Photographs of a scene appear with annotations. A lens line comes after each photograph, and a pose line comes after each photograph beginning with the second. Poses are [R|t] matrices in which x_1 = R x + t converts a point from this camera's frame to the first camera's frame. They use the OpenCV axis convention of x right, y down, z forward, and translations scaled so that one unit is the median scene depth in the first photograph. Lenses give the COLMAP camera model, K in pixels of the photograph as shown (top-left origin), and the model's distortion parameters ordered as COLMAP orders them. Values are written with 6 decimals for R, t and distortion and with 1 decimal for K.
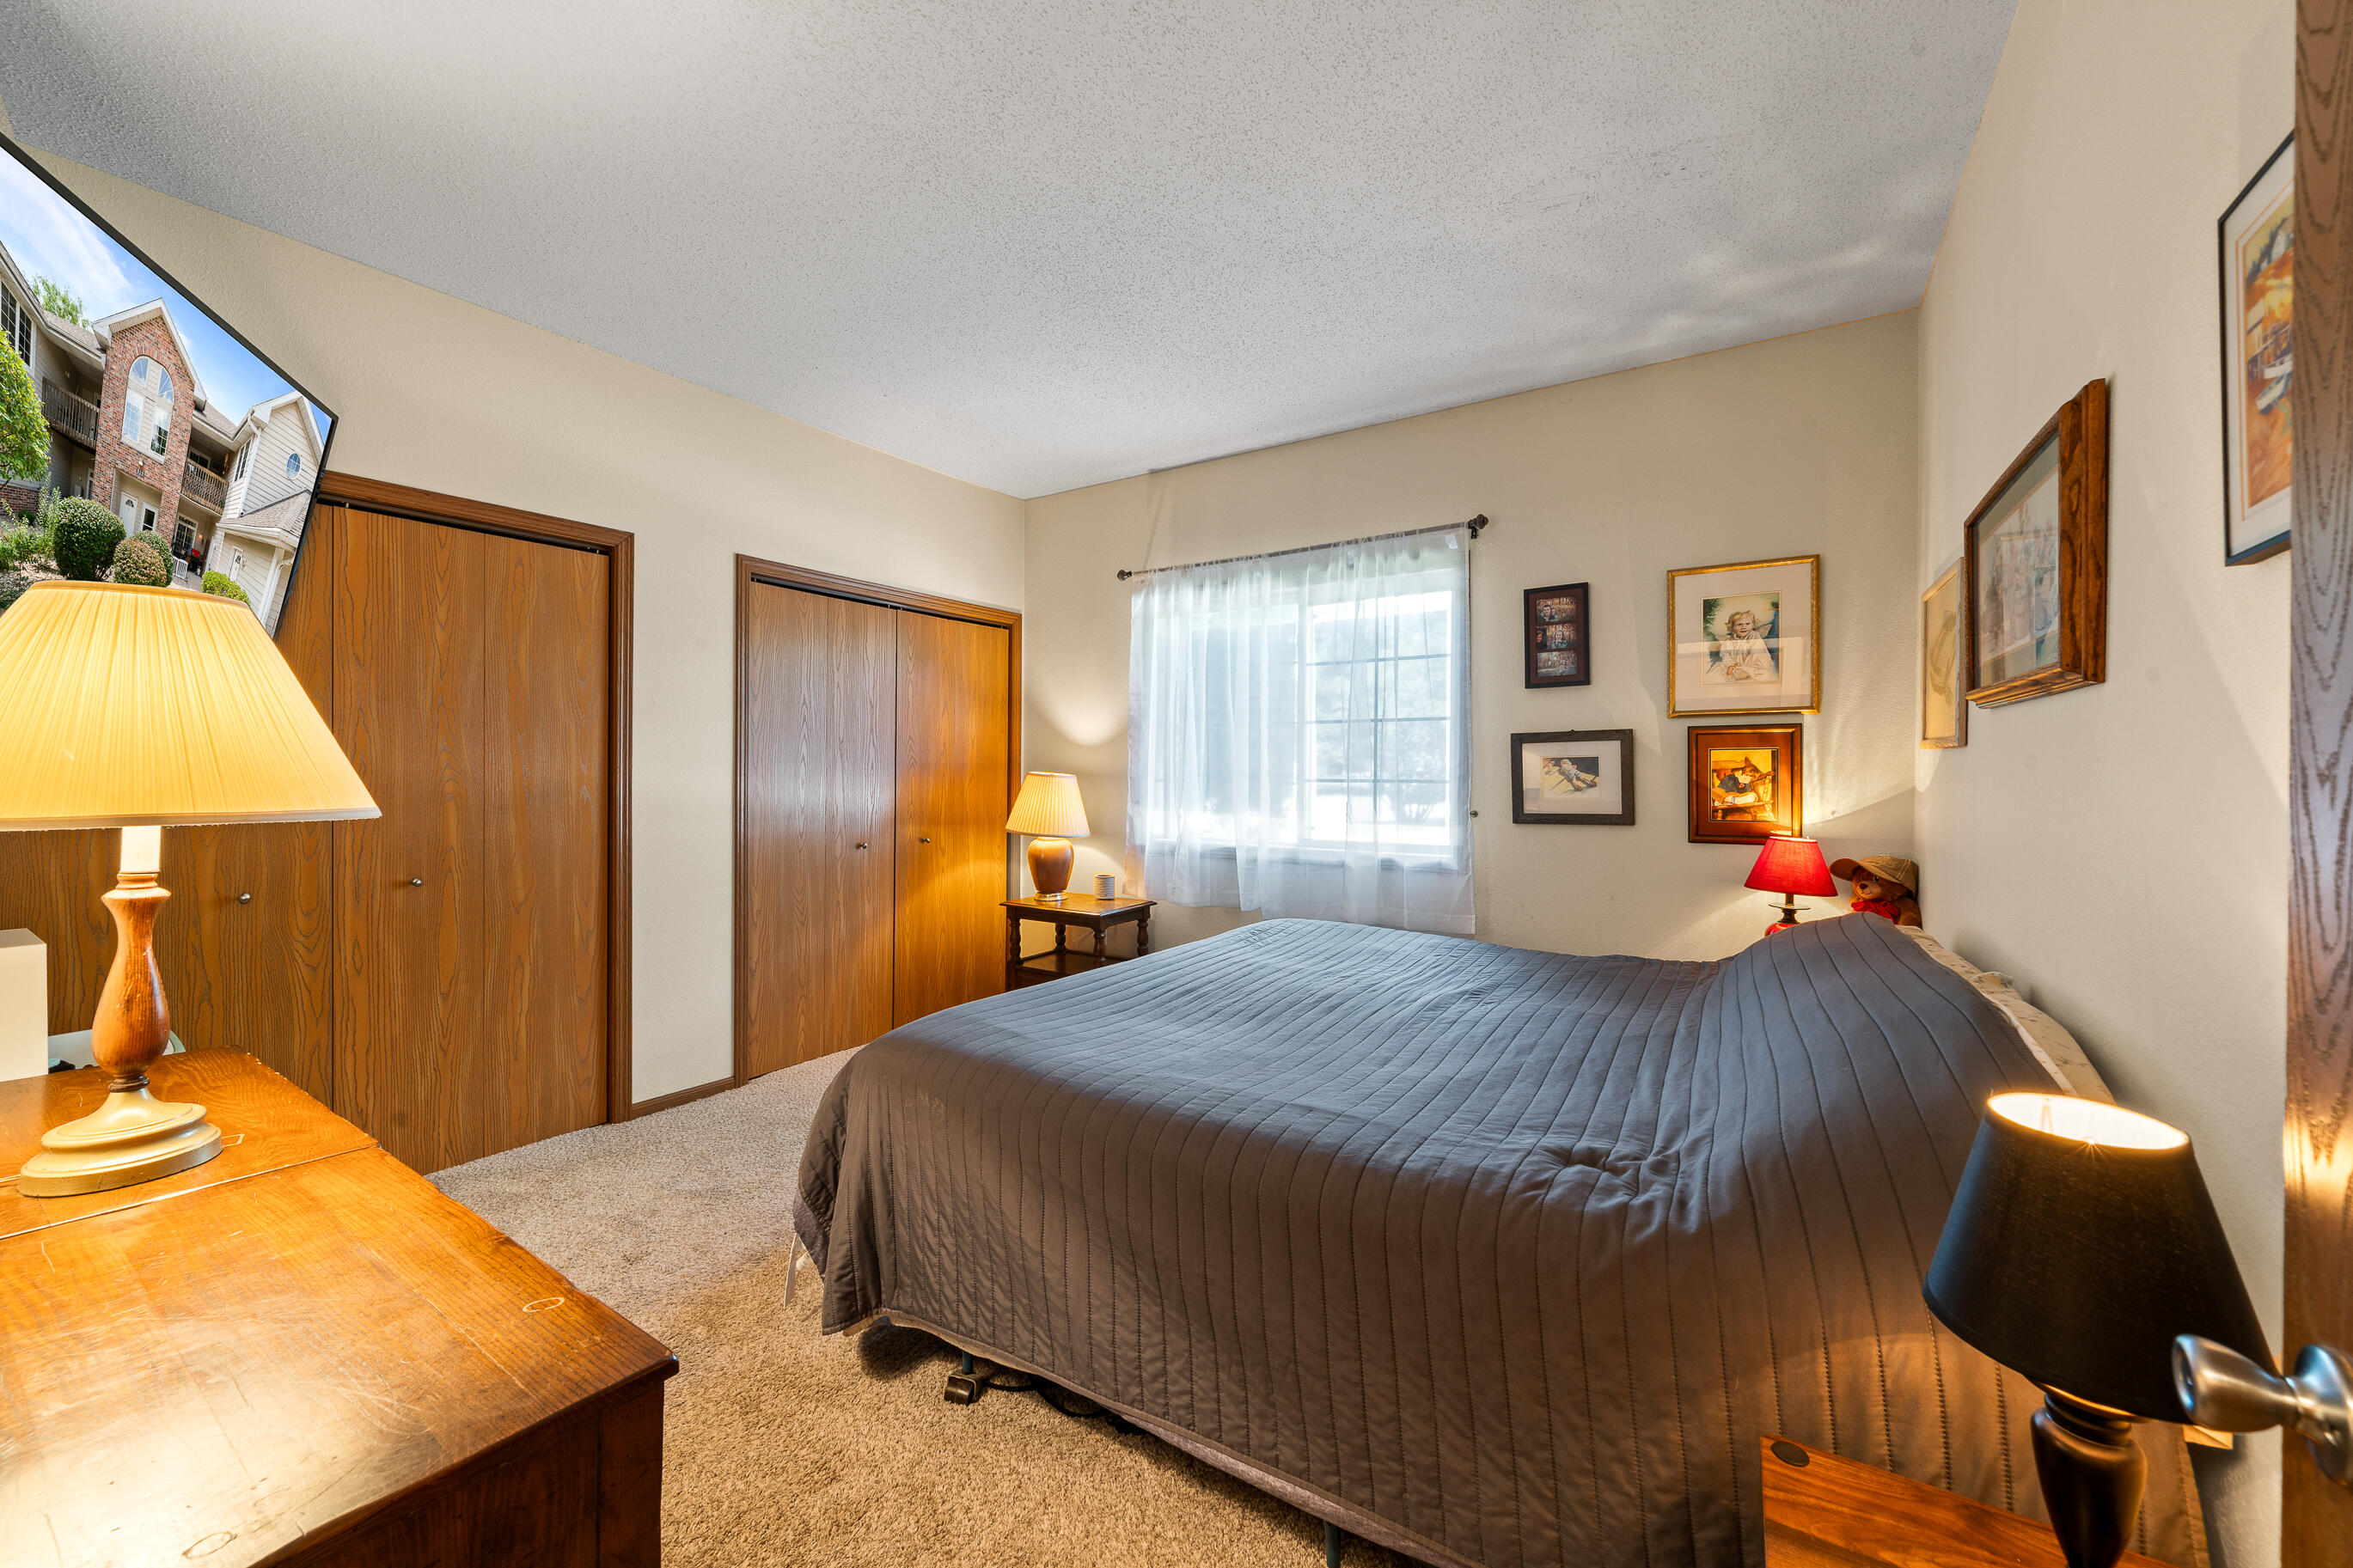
lens RADIAL K [[864.7, 0, 1171.9], [0, 864.7, 769.3], [0, 0, 1]] dist [0.000075, -0.000012]
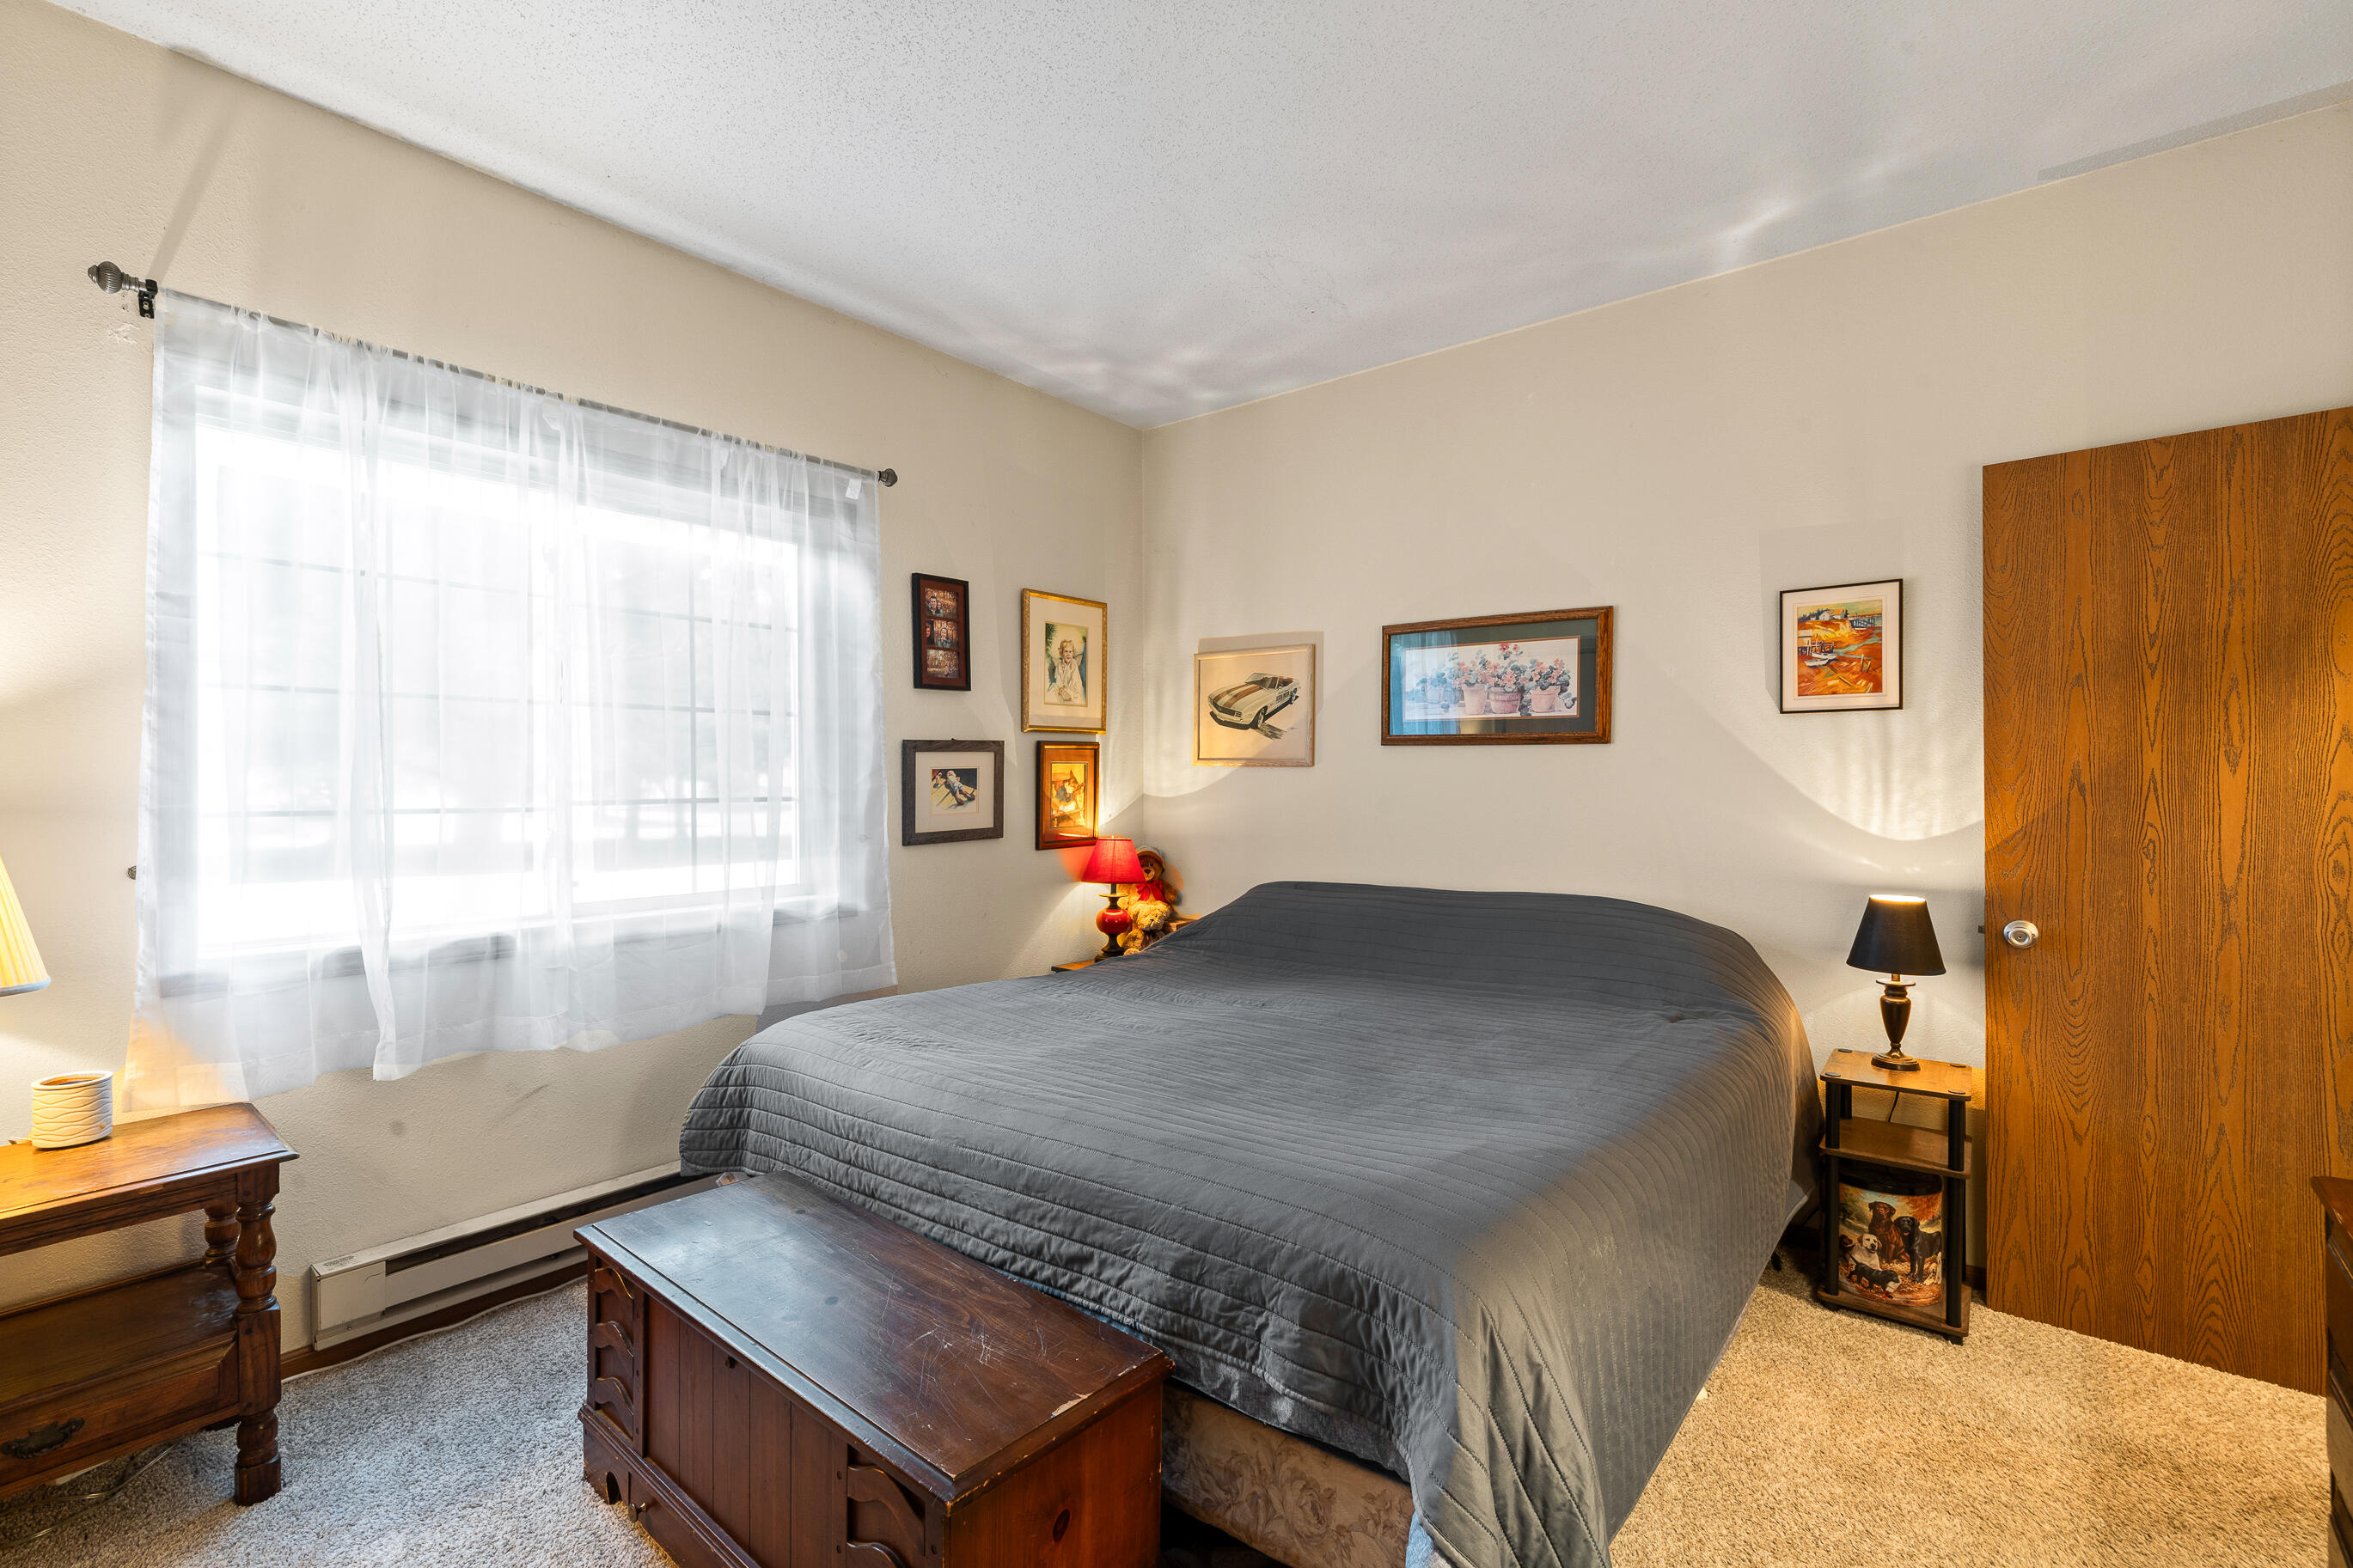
lens RADIAL K [[1046.8, 0, 1176.5], [0, 1046.8, 784.0], [0, 0, 1]] dist [-0.001157, -0.000163]
pose [[0.117419, -0.008271, 0.993048, -0.629616], [0.003835, 0.999962, 0.007875, -0.005630], [-0.993075, 0.002883, 0.117446, 0.657615]]
